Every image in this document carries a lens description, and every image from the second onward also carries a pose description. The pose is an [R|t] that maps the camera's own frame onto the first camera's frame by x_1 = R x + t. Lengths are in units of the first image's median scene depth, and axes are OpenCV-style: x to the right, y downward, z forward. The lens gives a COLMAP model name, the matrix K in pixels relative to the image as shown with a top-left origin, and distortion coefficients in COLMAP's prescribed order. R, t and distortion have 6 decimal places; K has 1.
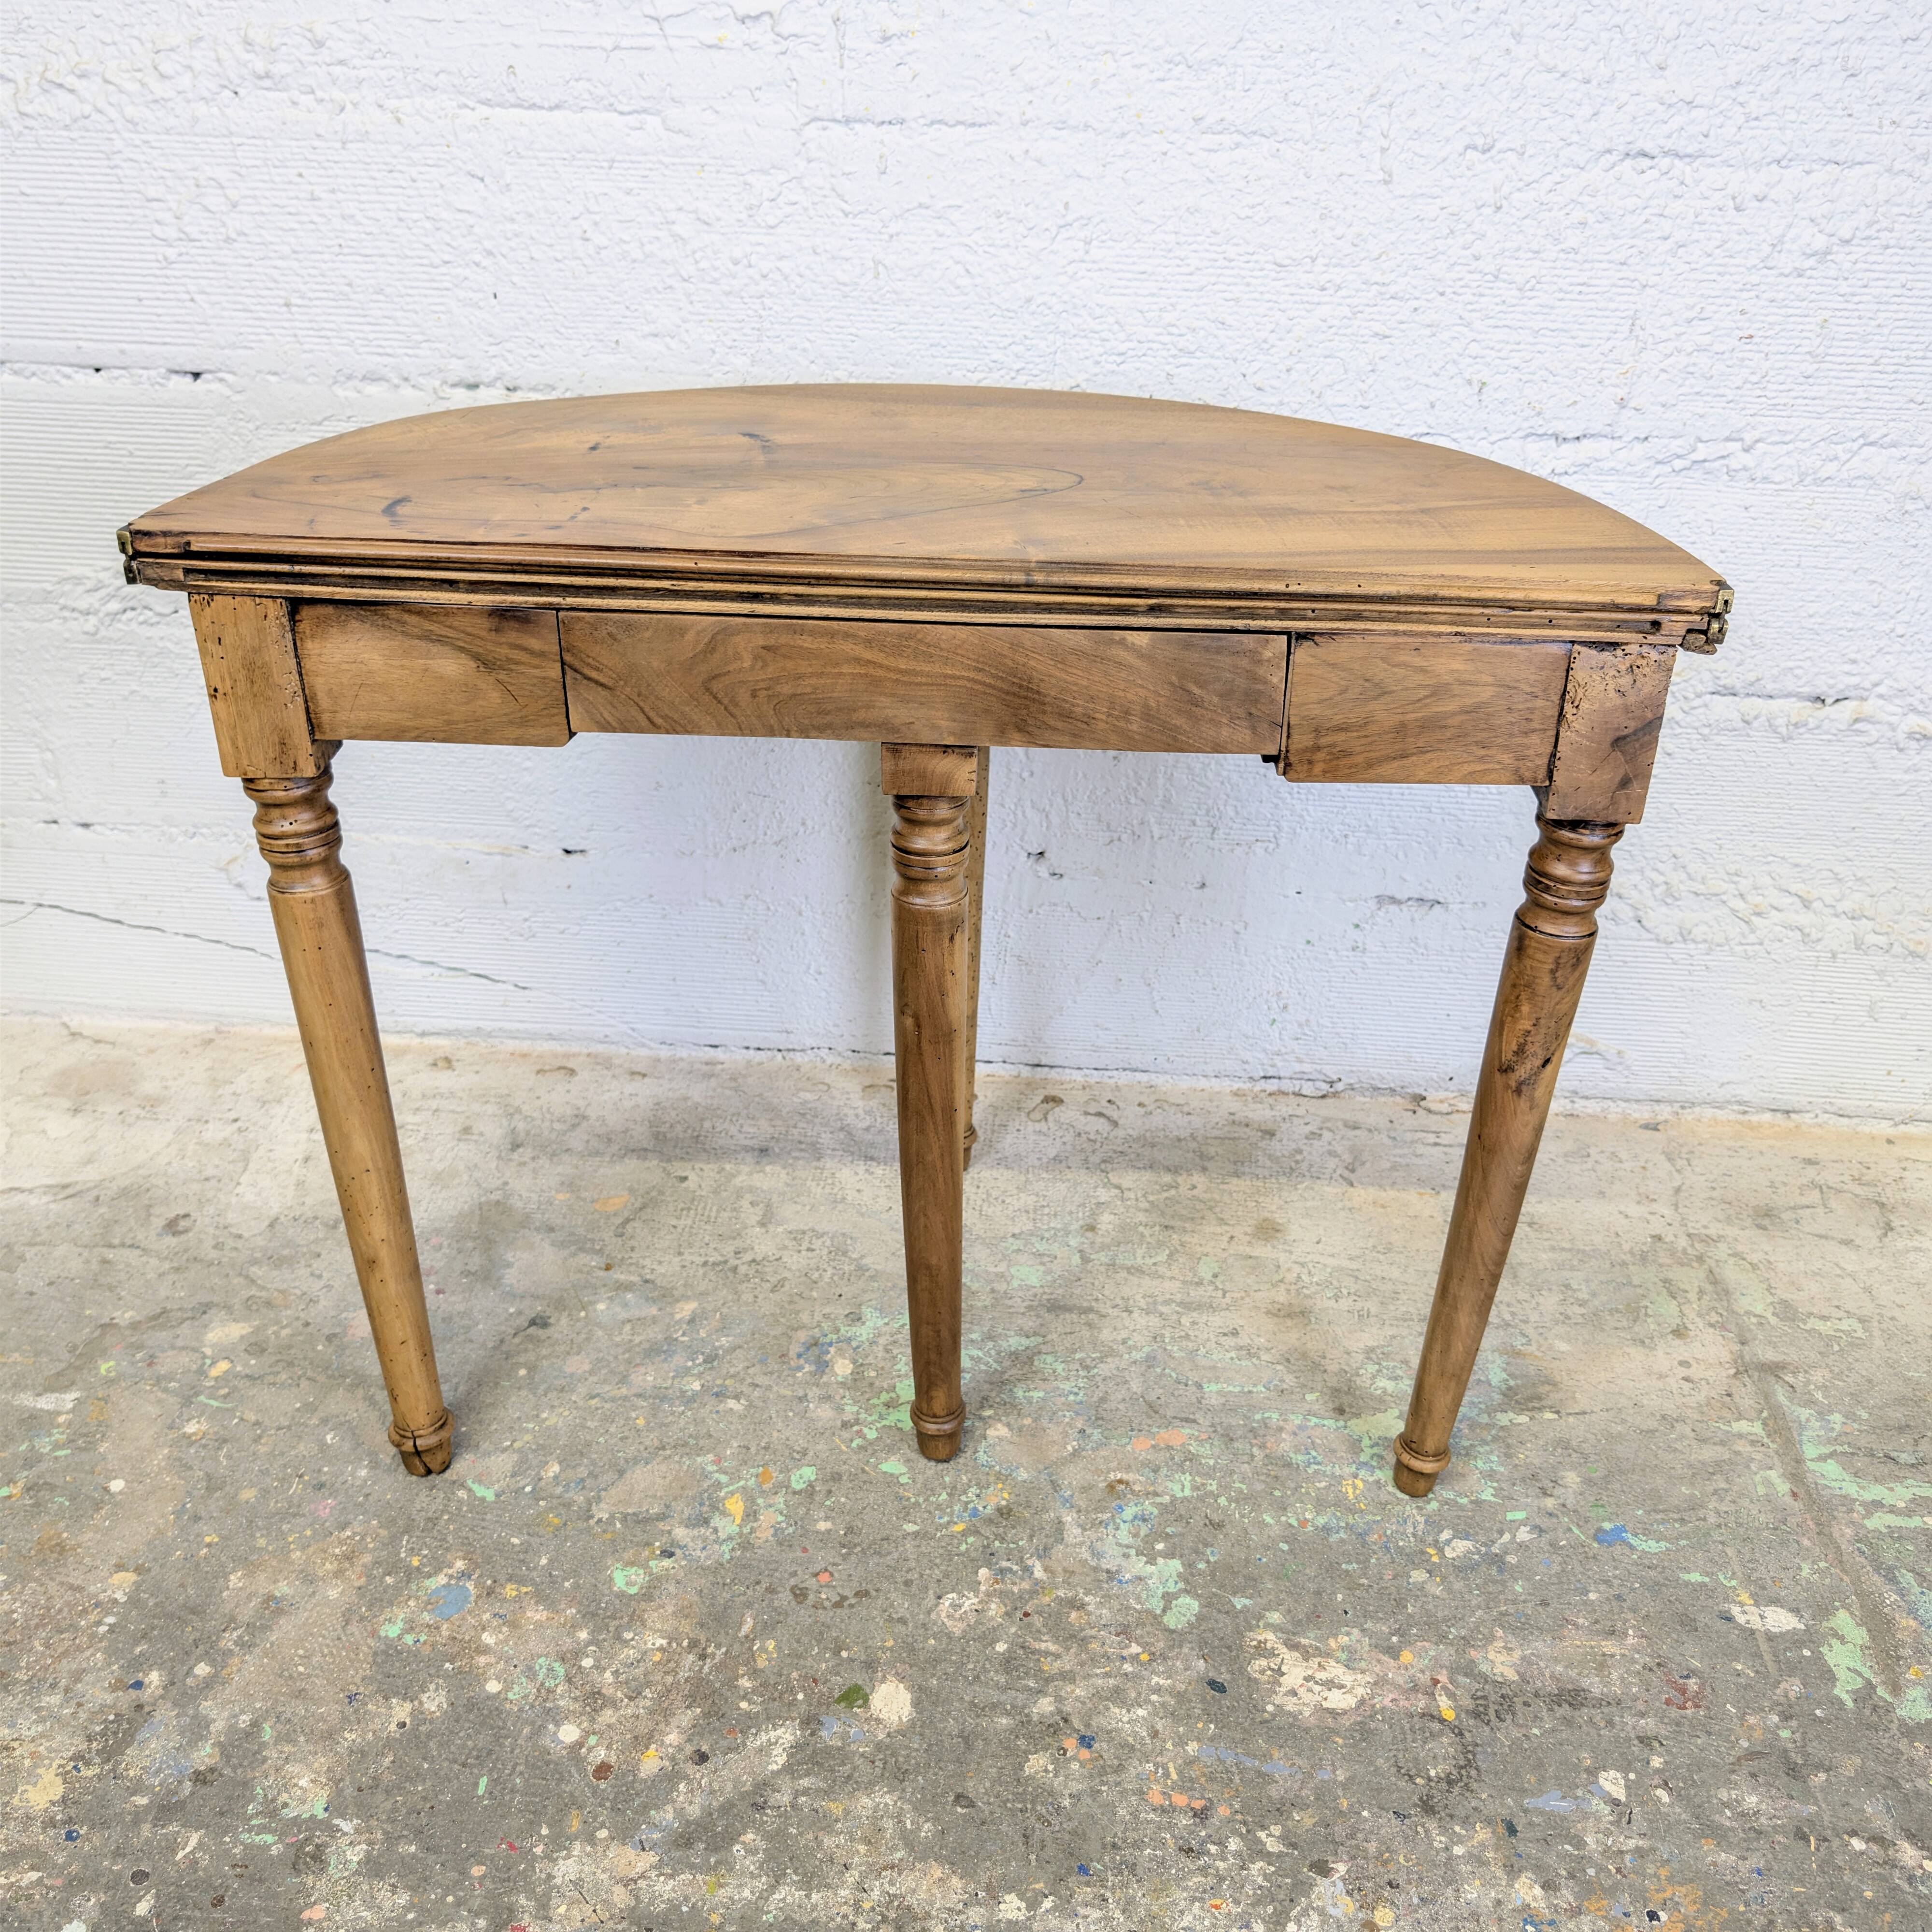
lens RADIAL K [[1884.3, 0, 967.3], [0, 1884.3, 975.3], [0, 0, 1]] dist [0.011874, -0.000060]
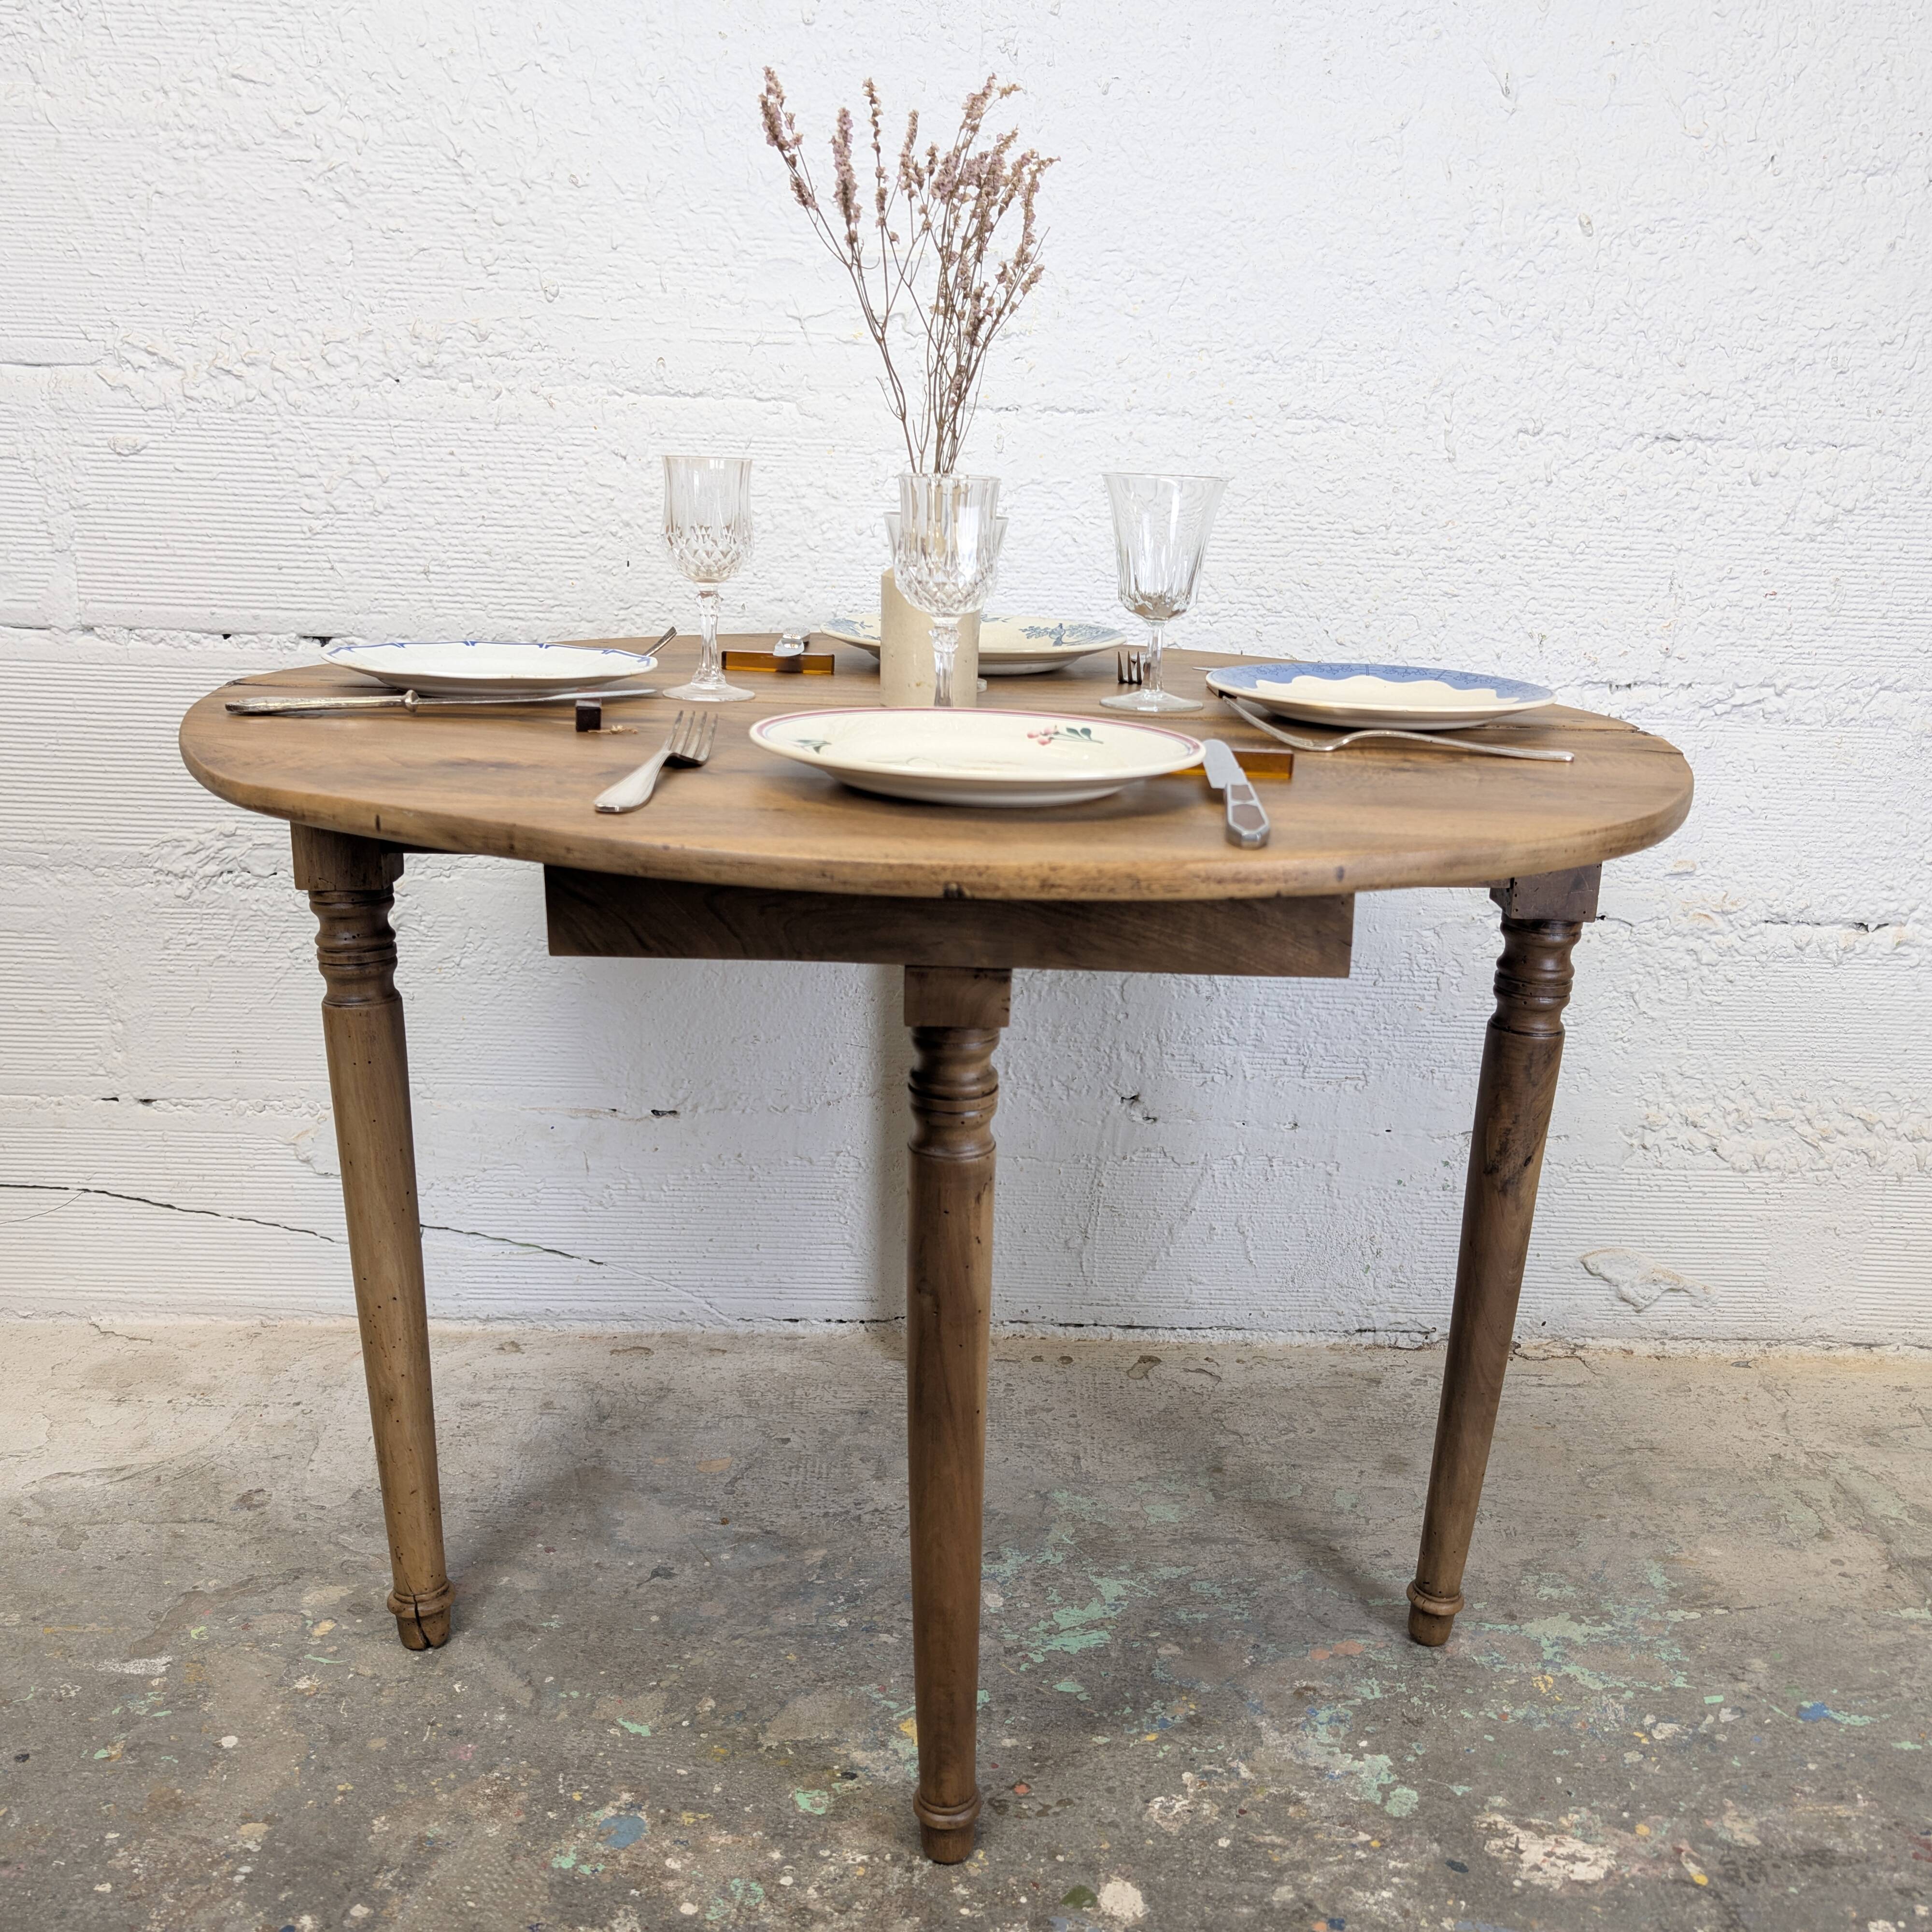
lens RADIAL K [[1979.3, 0, 1008.0], [0, 1979.3, 996.6], [0, 0, 1]] dist [-0.001153, 0.038053]
pose [[0.995364, -0.017055, 0.094652, -0.168694], [0.038842, 0.971608, -0.233388, 0.166103], [-0.087984, 0.235982, 0.967766, -0.043111]]
